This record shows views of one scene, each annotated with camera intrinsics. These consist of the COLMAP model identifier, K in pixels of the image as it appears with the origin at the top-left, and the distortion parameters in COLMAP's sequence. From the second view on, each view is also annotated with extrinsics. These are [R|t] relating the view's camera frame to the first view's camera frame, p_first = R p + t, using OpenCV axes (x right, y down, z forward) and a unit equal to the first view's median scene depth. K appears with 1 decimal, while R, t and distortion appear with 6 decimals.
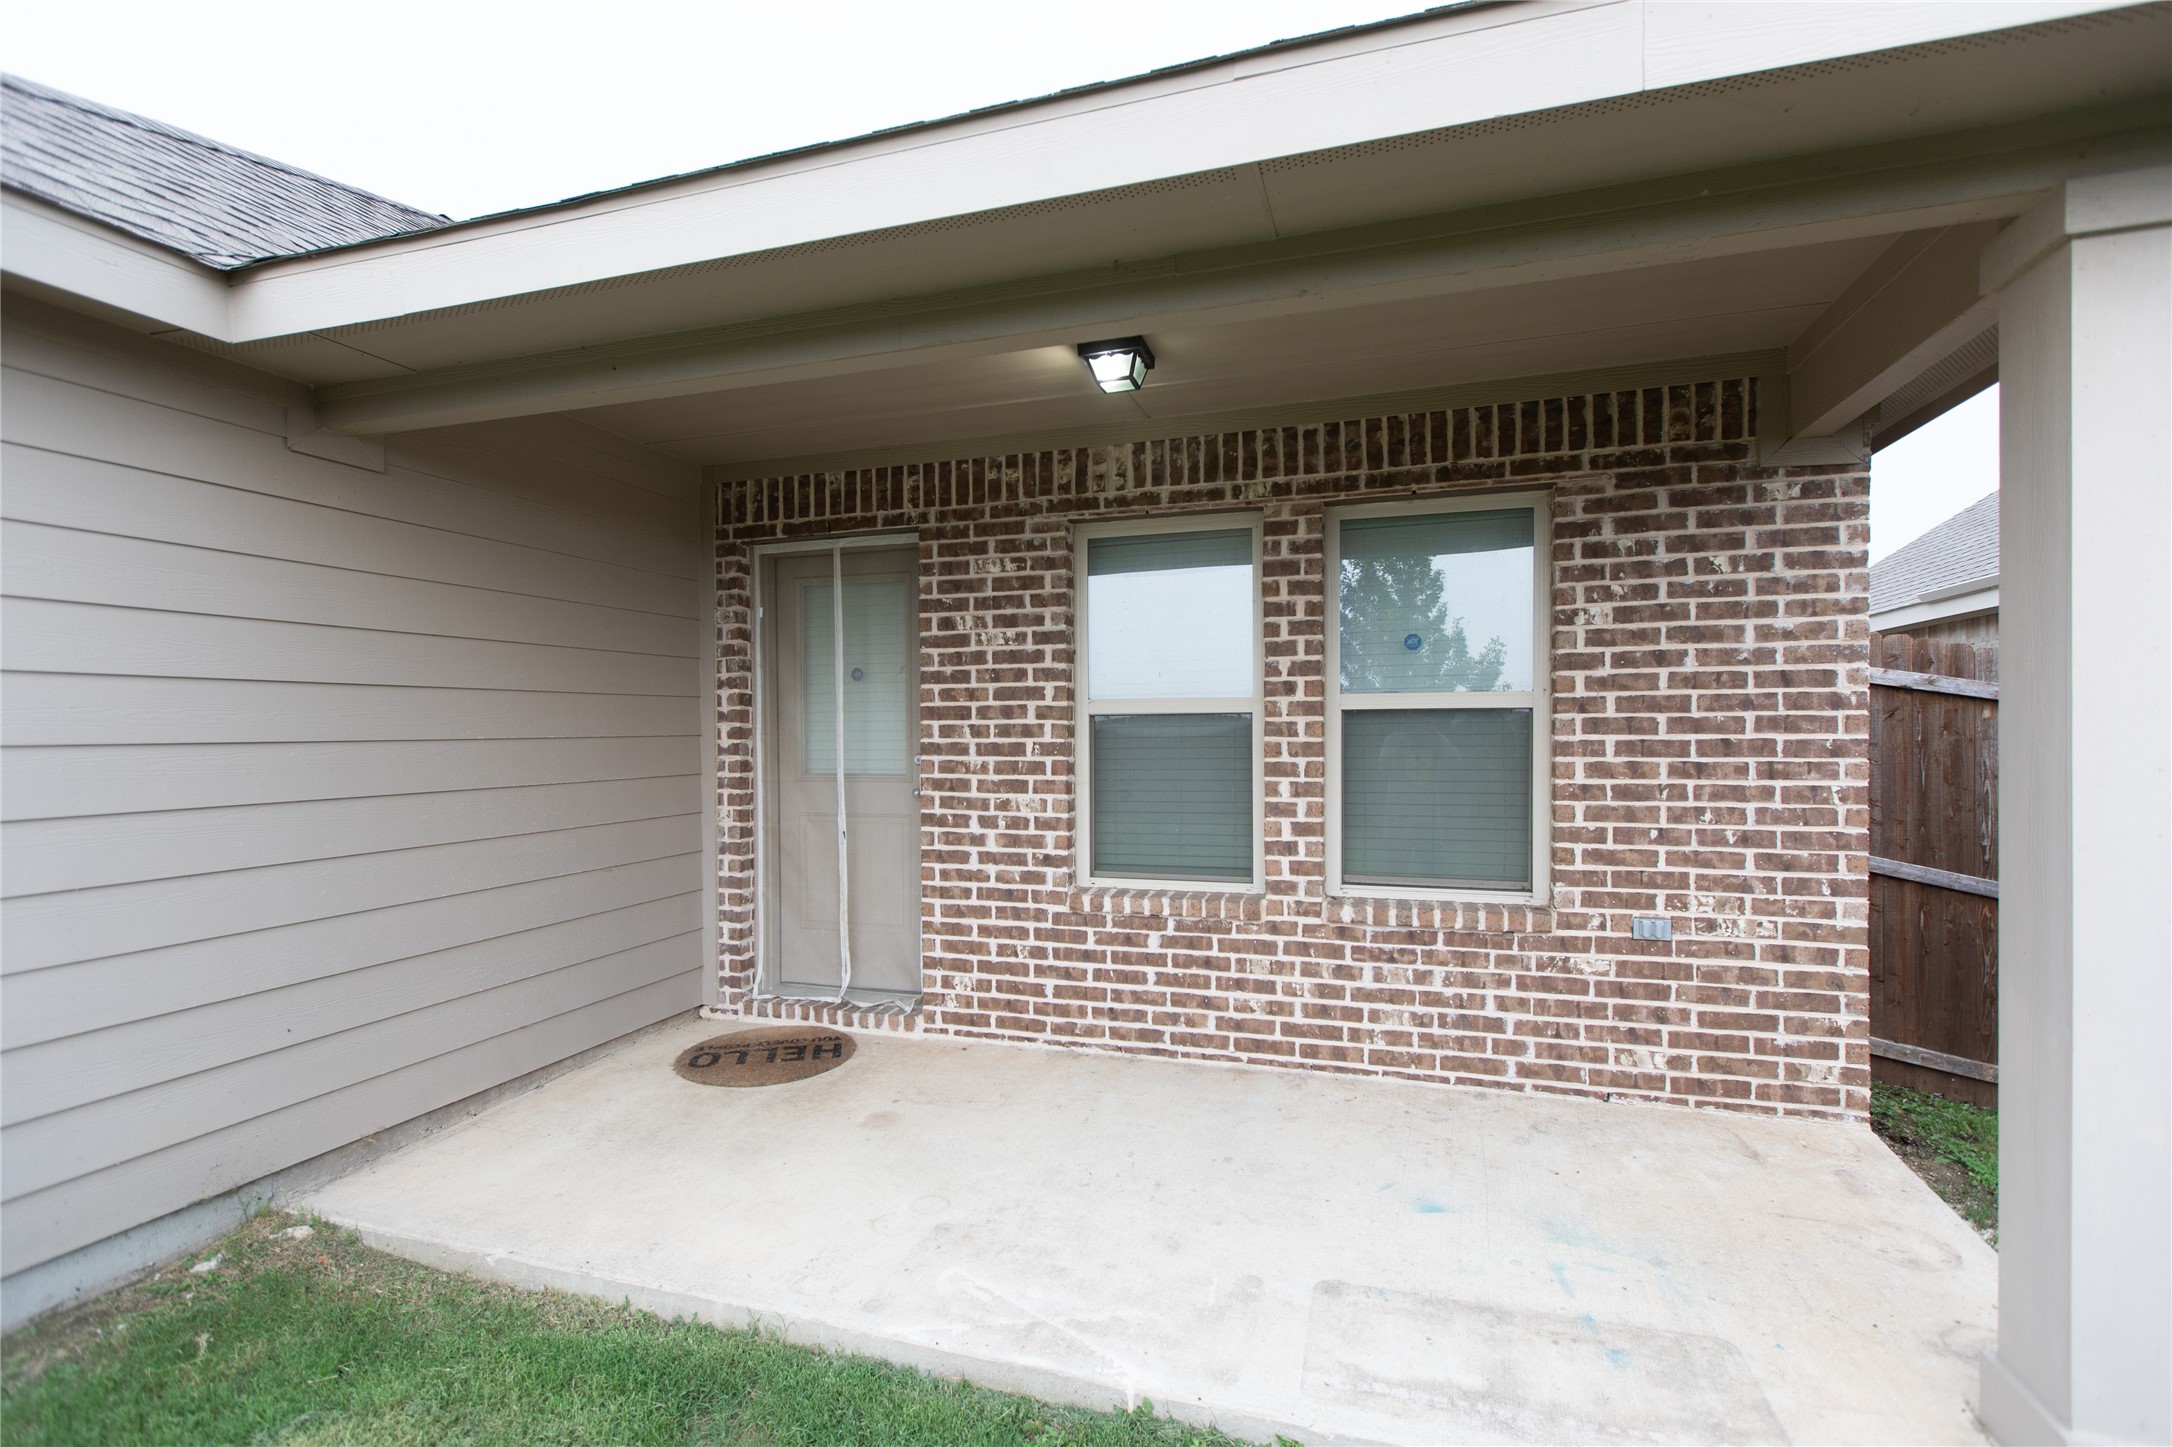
lens RADIAL K [[979.2, 0, 1086.0], [0, 979.2, 723.5], [0, 0, 1]] dist [0.001397, 0.000268]
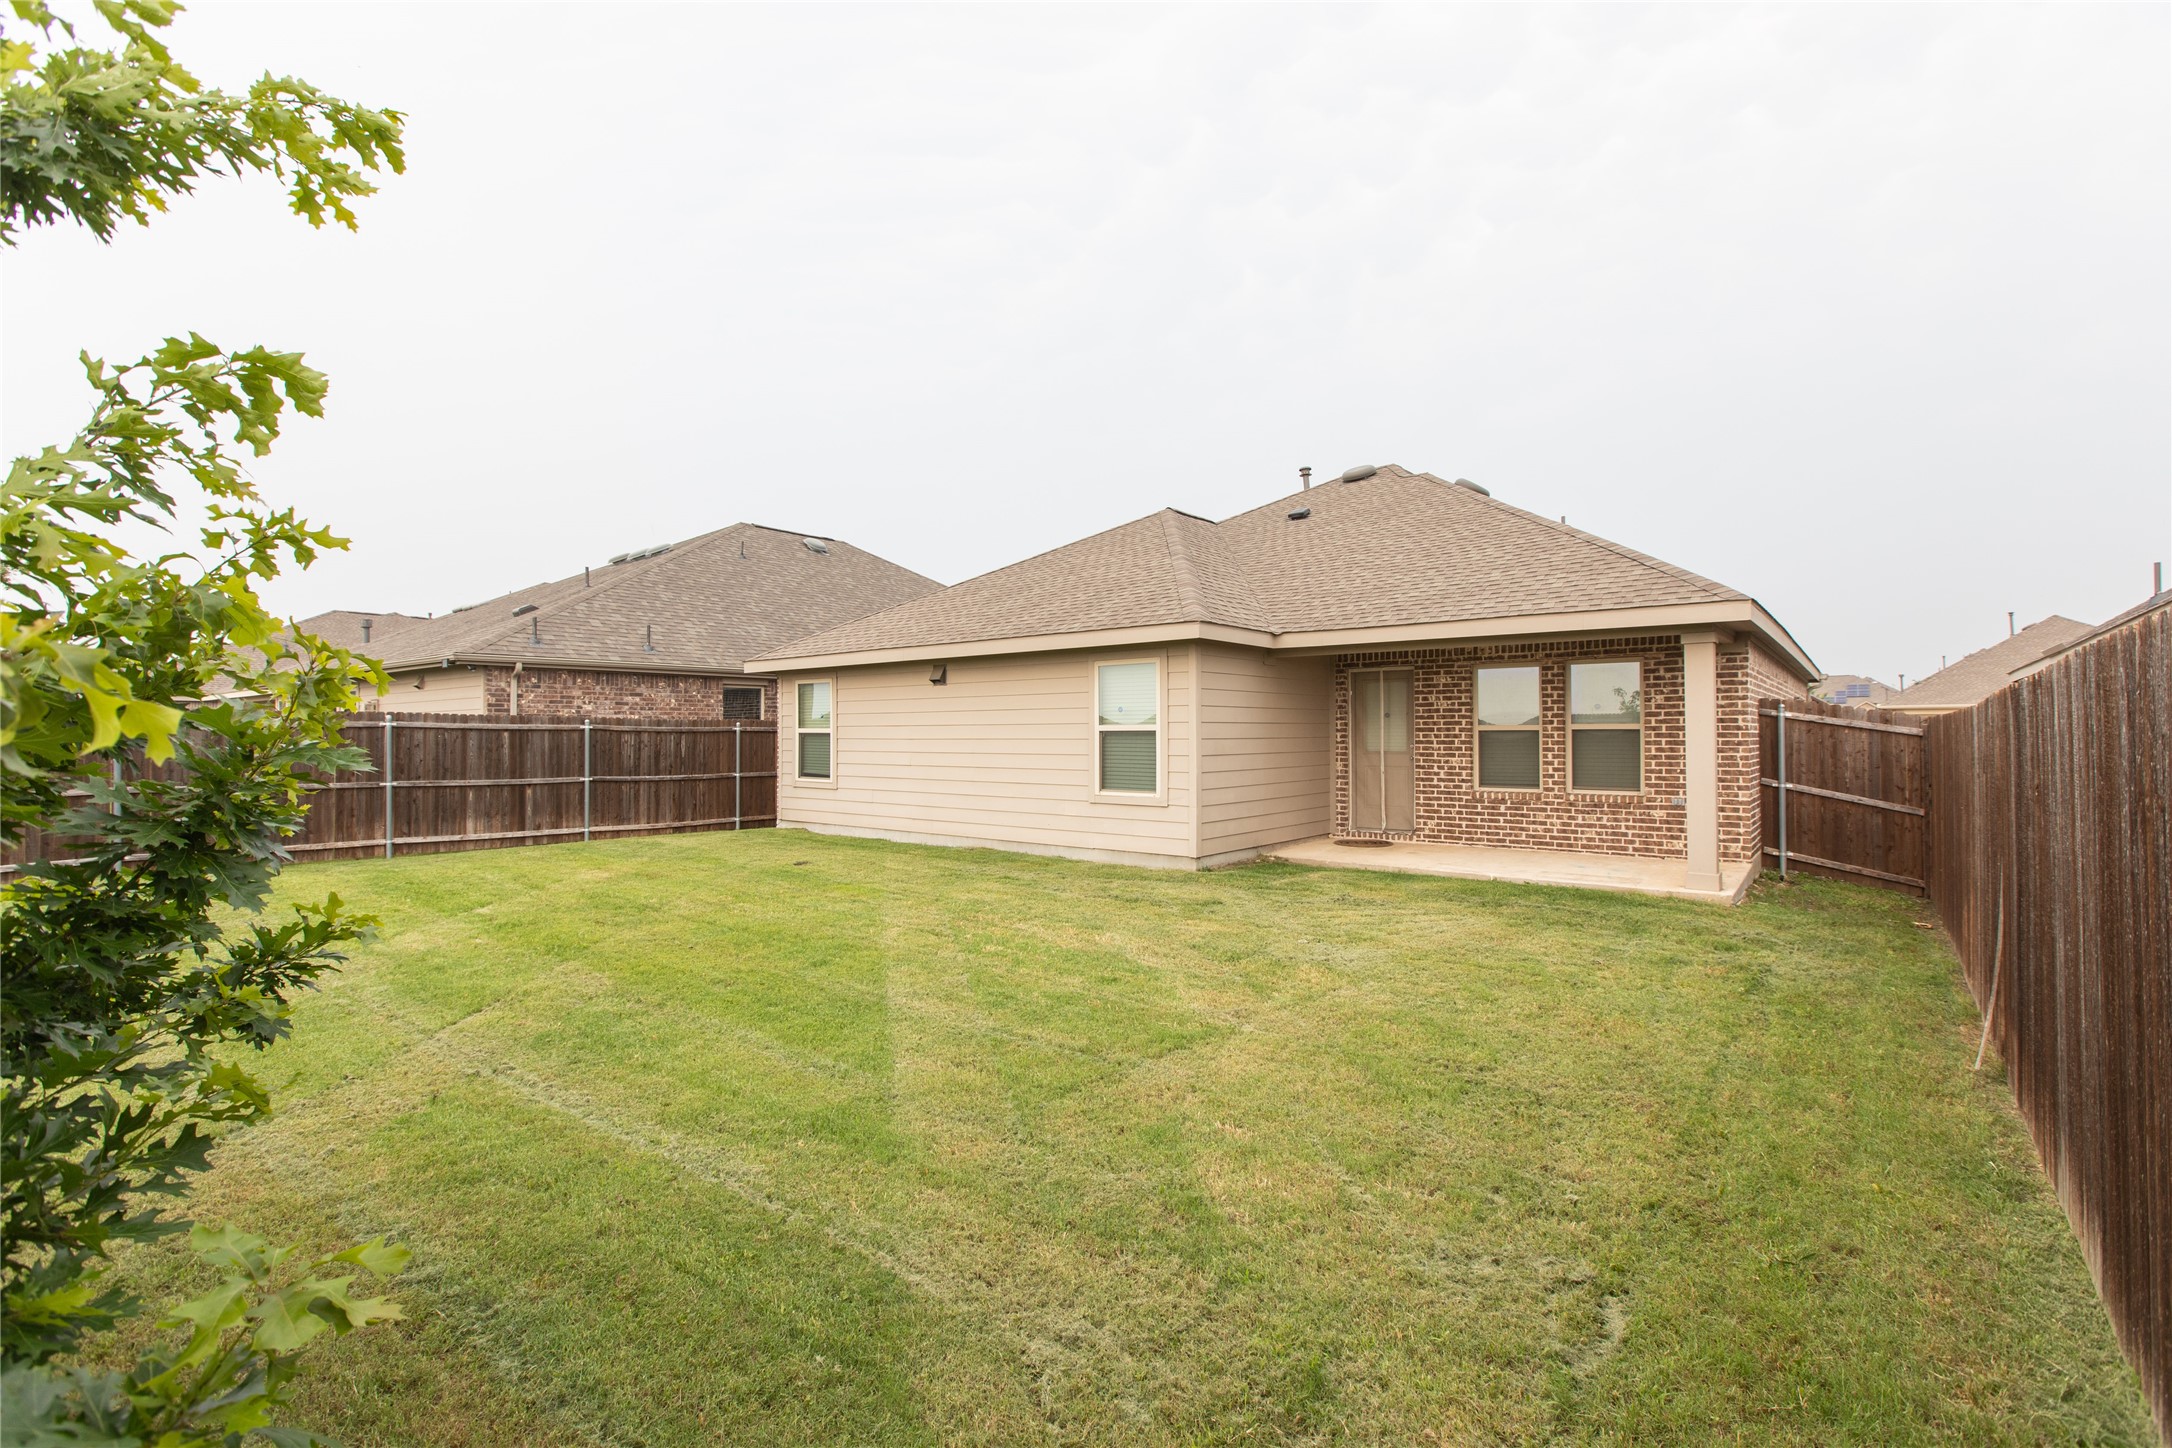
lens RADIAL K [[979.2, 0, 1086.0], [0, 979.2, 724.0], [0, 0, 1]] dist [0.001397, 0.000268]
pose [[0.935809, 0.001204, -0.352505, -0.066609], [-0.002953, 0.999986, -0.004423, -0.012766], [0.352495, 0.005180, 0.935800, -2.265015]]
